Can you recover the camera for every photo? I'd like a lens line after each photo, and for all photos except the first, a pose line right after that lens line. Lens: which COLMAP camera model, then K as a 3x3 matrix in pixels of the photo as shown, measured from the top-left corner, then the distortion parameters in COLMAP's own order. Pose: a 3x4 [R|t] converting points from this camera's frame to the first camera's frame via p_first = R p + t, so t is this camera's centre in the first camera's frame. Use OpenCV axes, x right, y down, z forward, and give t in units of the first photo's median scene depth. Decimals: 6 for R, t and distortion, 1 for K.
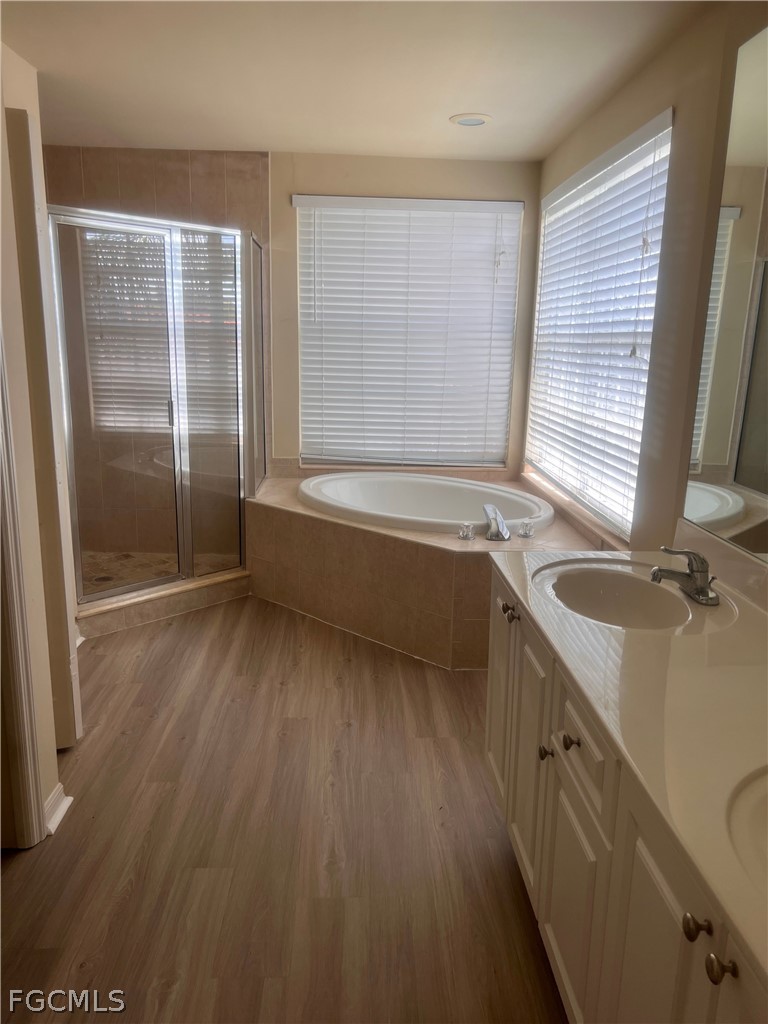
lens RADIAL K [[761.3, 0, 389.5], [0, 761.3, 514.7], [0, 0, 1]] dist [0.047645, -0.048619]
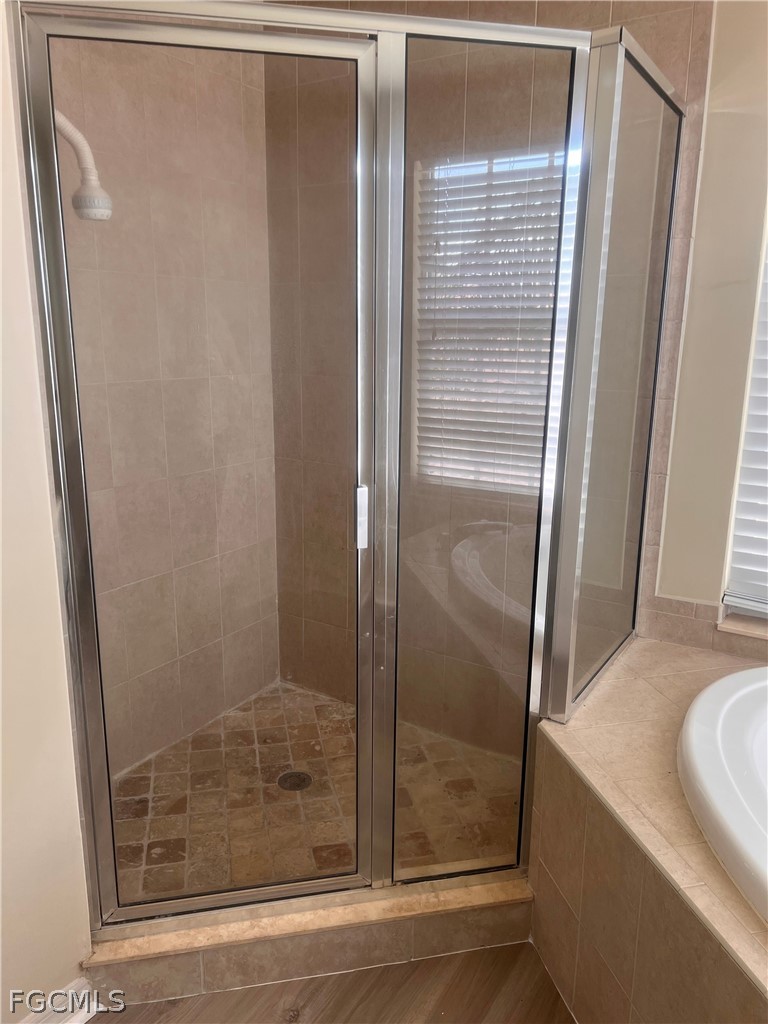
lens RADIAL K [[761.3, 0, 378.3], [0, 761.3, 523.4], [0, 0, 1]] dist [0.047645, -0.048619]
pose [[0.813305, 0.118051, -0.569736, -0.034299], [-0.117040, 0.992379, 0.038547, -0.120162], [0.569945, 0.035331, 0.820923, 0.552964]]
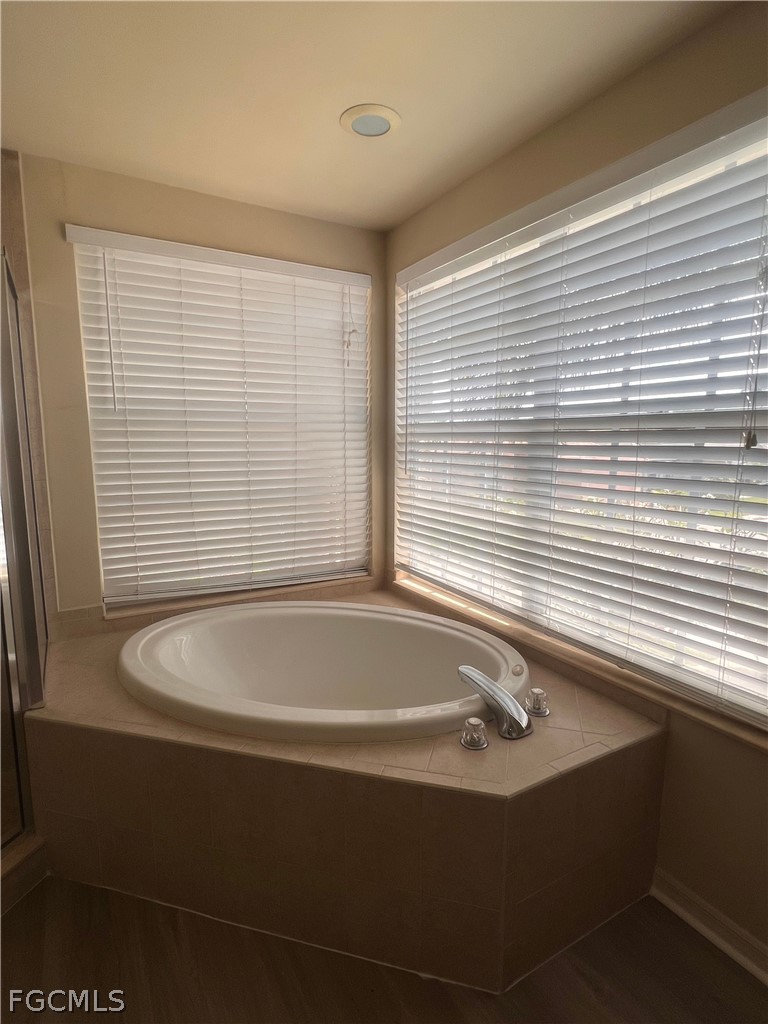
lens RADIAL K [[535.6, 0, 387.9], [0, 535.6, 516.0], [0, 0, 1]] dist [-0.000310, -0.002511]
pose [[0.889154, -0.088763, 0.448917, -0.103895], [0.121948, 0.991493, -0.045493, -0.105030], [-0.441060, 0.095195, 0.892415, 0.465576]]
